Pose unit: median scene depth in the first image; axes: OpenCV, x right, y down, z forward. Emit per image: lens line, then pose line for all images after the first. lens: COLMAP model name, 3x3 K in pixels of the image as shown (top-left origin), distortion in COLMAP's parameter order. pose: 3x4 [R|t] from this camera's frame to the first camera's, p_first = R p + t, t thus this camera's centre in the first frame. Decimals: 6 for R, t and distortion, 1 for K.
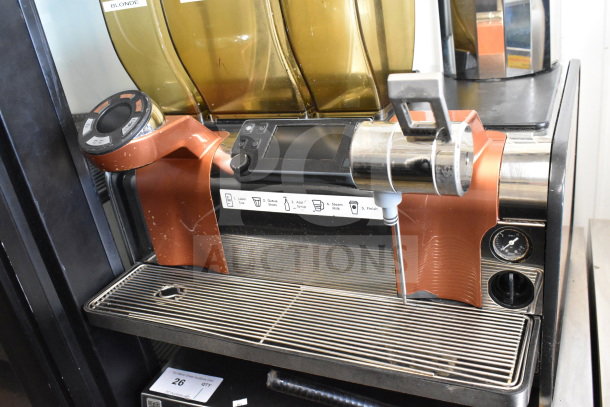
lens RADIAL K [[563.7, 0, 305.0], [0, 563.7, 203.5], [0, 0, 1]] dist [-0.083784, -0.005006]
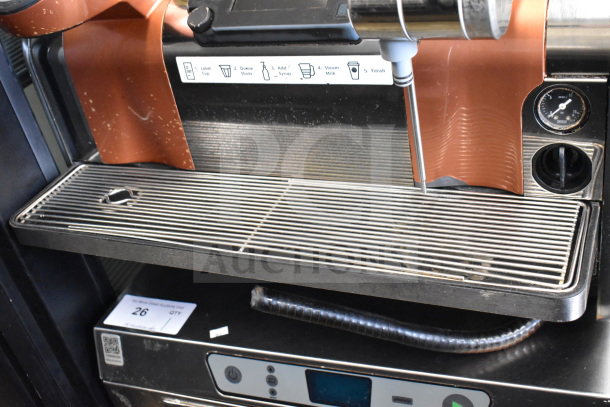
lens RADIAL K [[711.0, 0, 305.0], [0, 711.0, 203.5], [0, 0, 1]] dist [-0.063701, 0.007120]
pose [[0.998930, -0.044310, 0.013283, 0.000345], [0.041854, 0.988041, 0.148403, 0.037898], [-0.019700, -0.147689, 0.988838, 0.030184]]
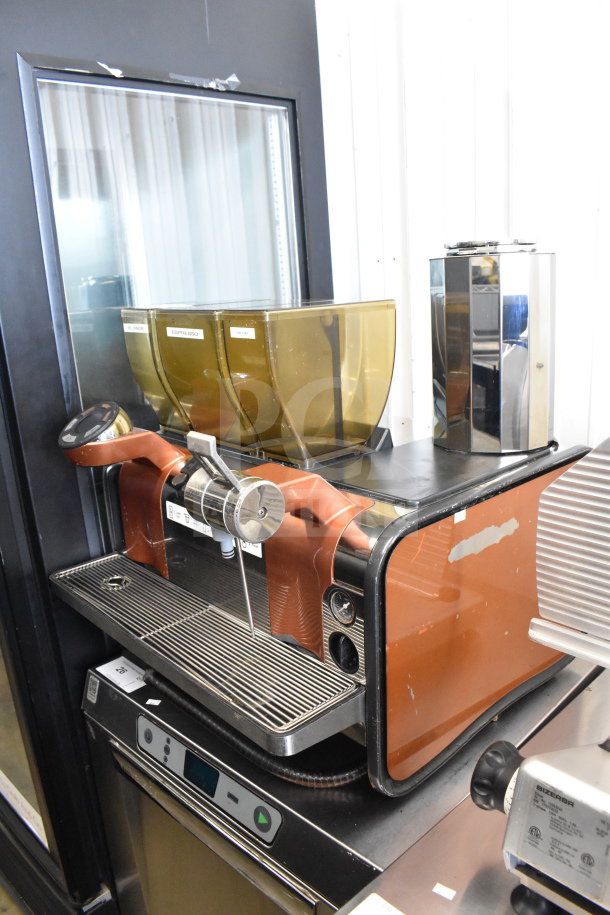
lens RADIAL K [[693.5, 0, 305.0], [0, 693.5, 457.5], [0, 0, 1]] dist [-0.105367, 0.000568]
pose [[0.925331, 0.194735, -0.325332, 0.574362], [-0.232277, 0.969317, -0.080451, -0.066866], [0.299683, 0.150011, 0.942171, -0.241182]]
